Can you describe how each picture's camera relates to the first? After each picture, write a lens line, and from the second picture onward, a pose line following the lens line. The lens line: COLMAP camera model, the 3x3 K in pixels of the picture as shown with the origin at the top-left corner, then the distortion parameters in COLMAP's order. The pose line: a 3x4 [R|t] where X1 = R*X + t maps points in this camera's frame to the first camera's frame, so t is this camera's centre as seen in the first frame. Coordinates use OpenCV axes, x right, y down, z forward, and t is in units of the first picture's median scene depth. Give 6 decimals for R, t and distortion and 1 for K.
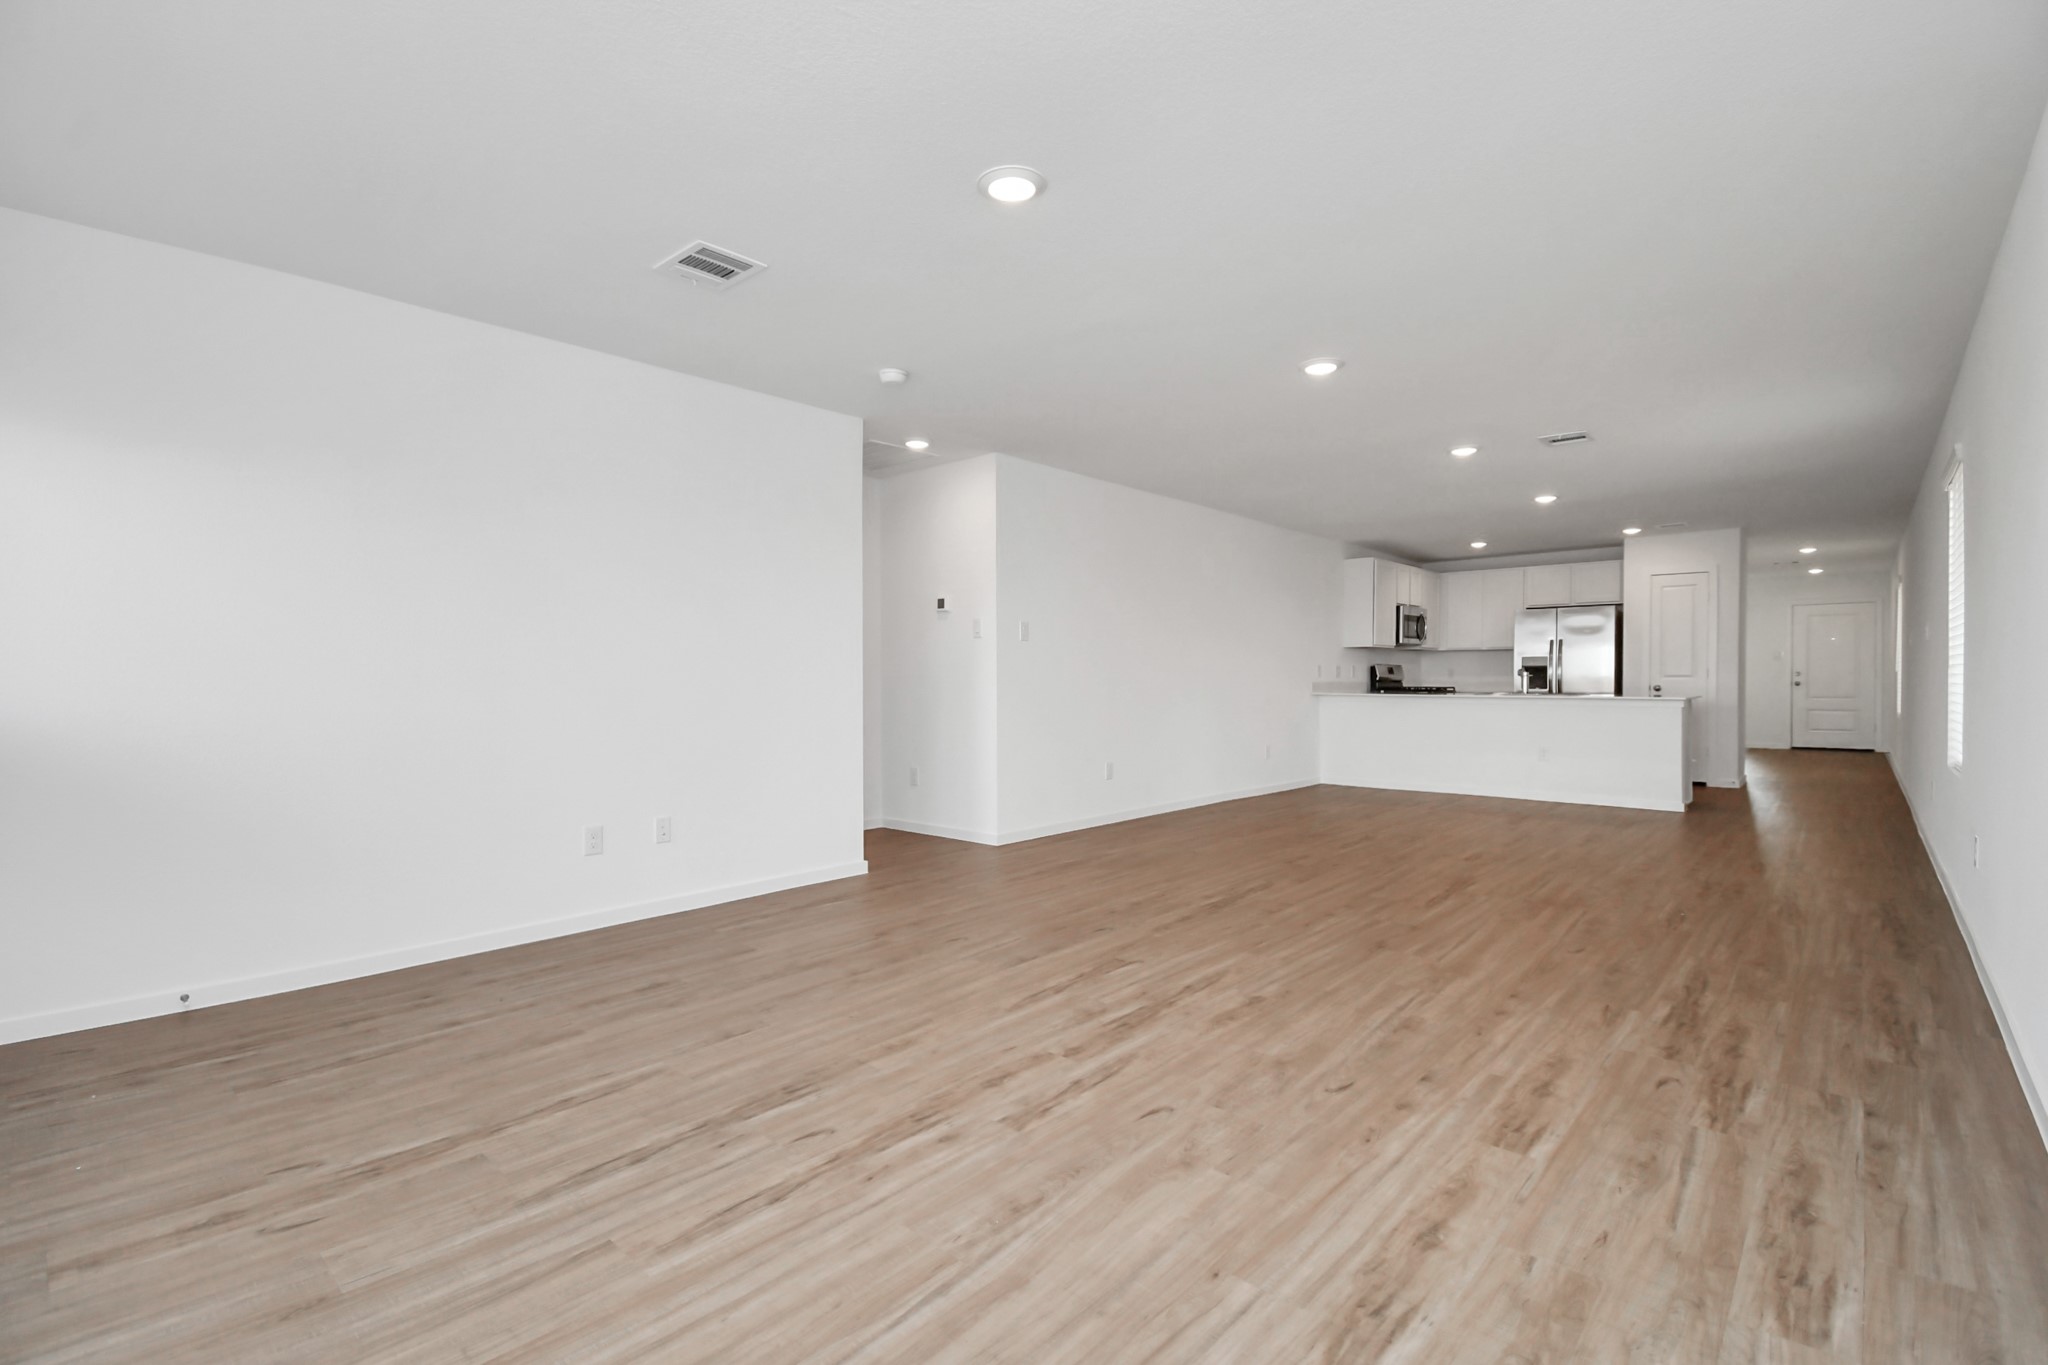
lens RADIAL K [[923.4, 0, 1023.4], [0, 923.4, 699.4], [0, 0, 1]] dist [0.030894, -0.029498]
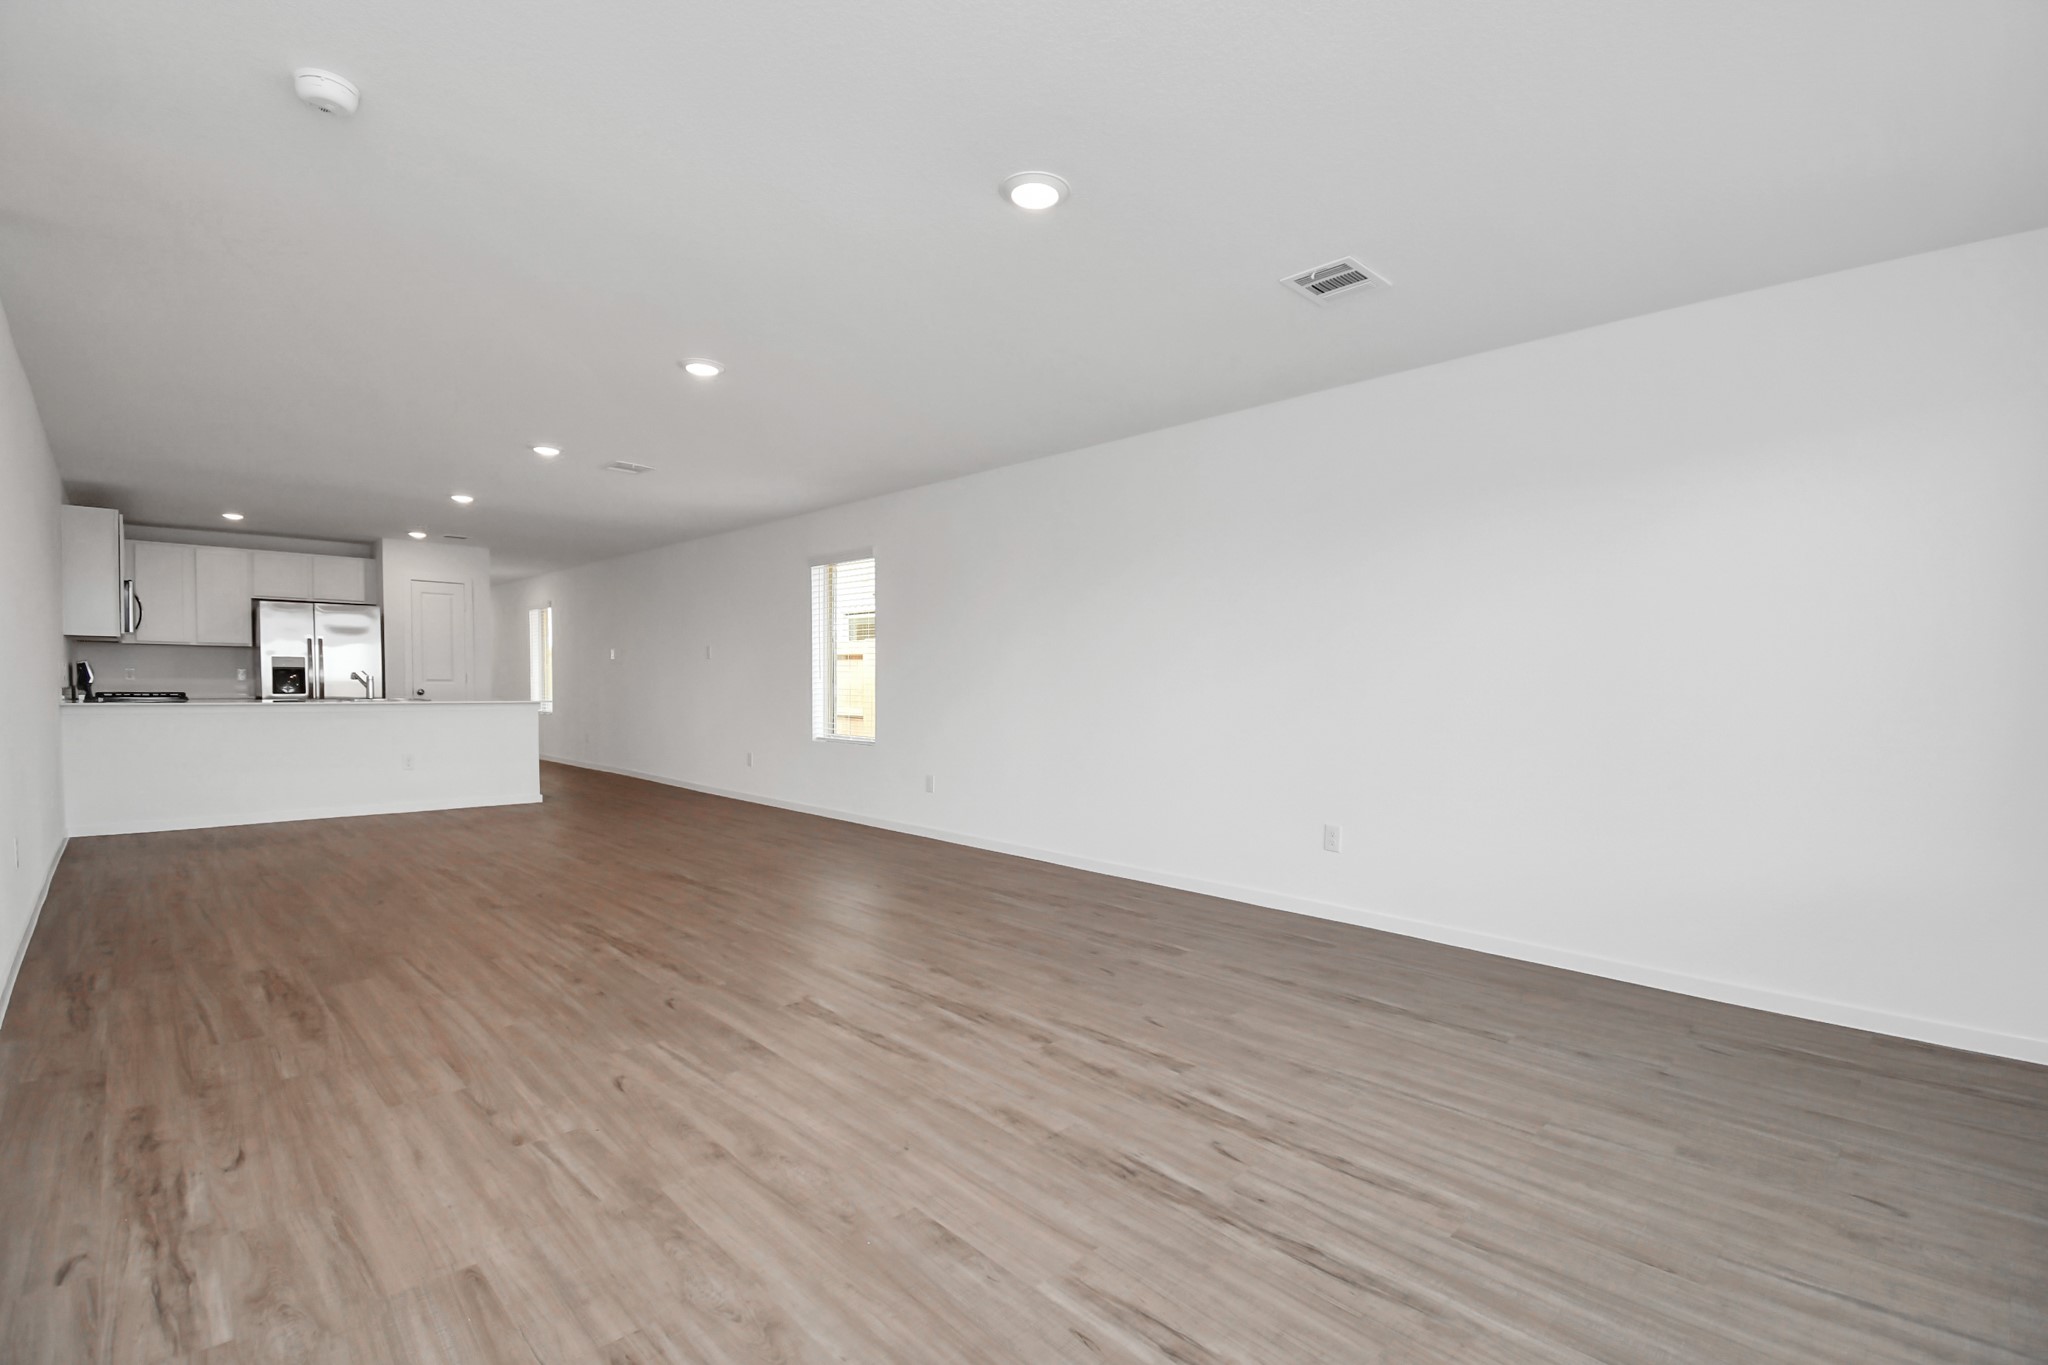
lens RADIAL K [[923.4, 0, 1023.4], [0, 923.4, 699.4], [0, 0, 1]] dist [0.030894, -0.029498]
pose [[0.067072, -0.016075, 0.997619, -0.454927], [0.015522, 0.999766, 0.015066, -0.013877], [-0.997627, 0.014475, 0.067306, 0.421612]]
